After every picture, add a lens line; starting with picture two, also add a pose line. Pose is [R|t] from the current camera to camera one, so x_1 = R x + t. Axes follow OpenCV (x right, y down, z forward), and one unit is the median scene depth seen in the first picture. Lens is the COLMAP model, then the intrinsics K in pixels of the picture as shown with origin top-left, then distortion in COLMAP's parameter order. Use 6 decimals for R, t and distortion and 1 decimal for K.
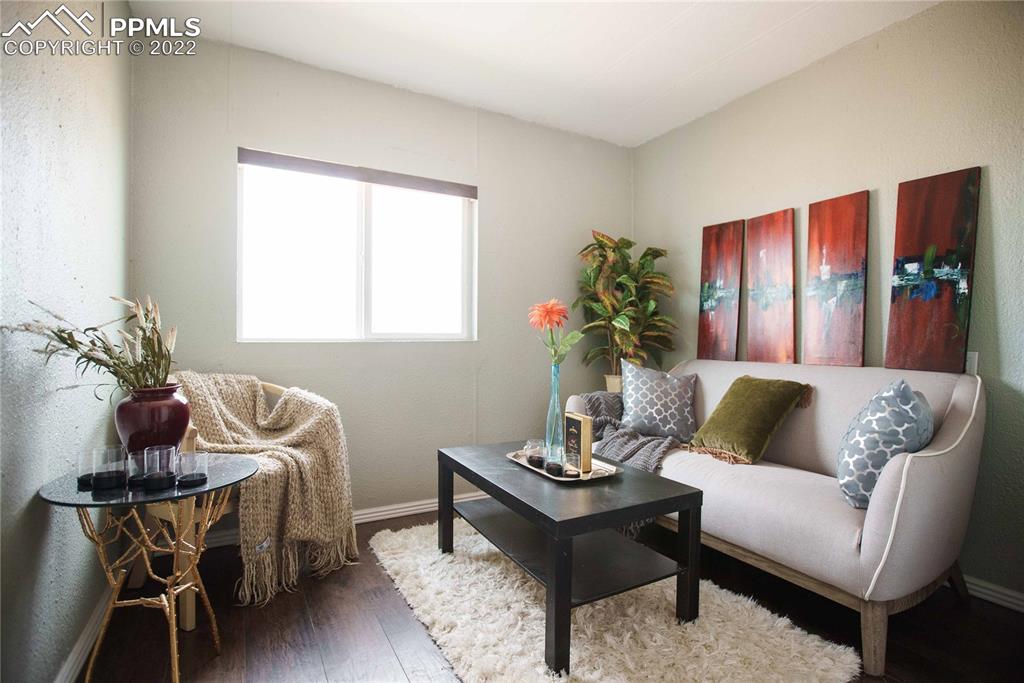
lens RADIAL K [[487.2, 0, 512.1], [0, 487.2, 343.9], [0, 0, 1]] dist [-0.057301, 0.021957]
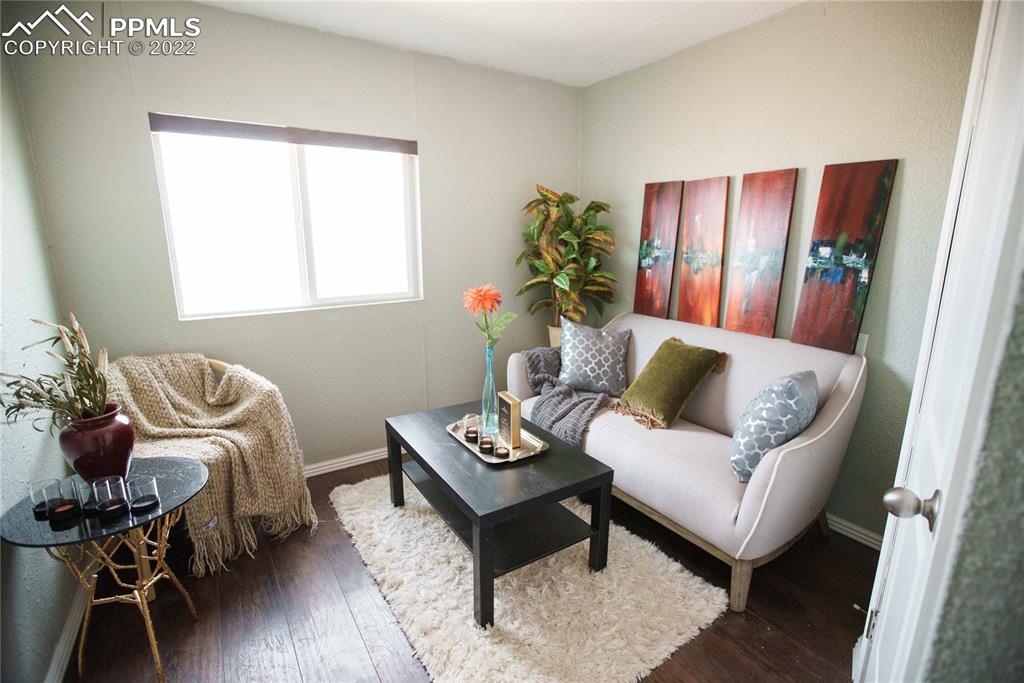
lens RADIAL K [[474.5, 0, 513.4], [0, 474.5, 343.9], [0, 0, 1]] dist [-0.054970, 0.020118]
pose [[0.997511, -0.019325, 0.067811, 0.068999], [0.004547, 0.977337, 0.211643, -0.179358], [-0.070364, -0.210808, 0.974992, -0.014054]]
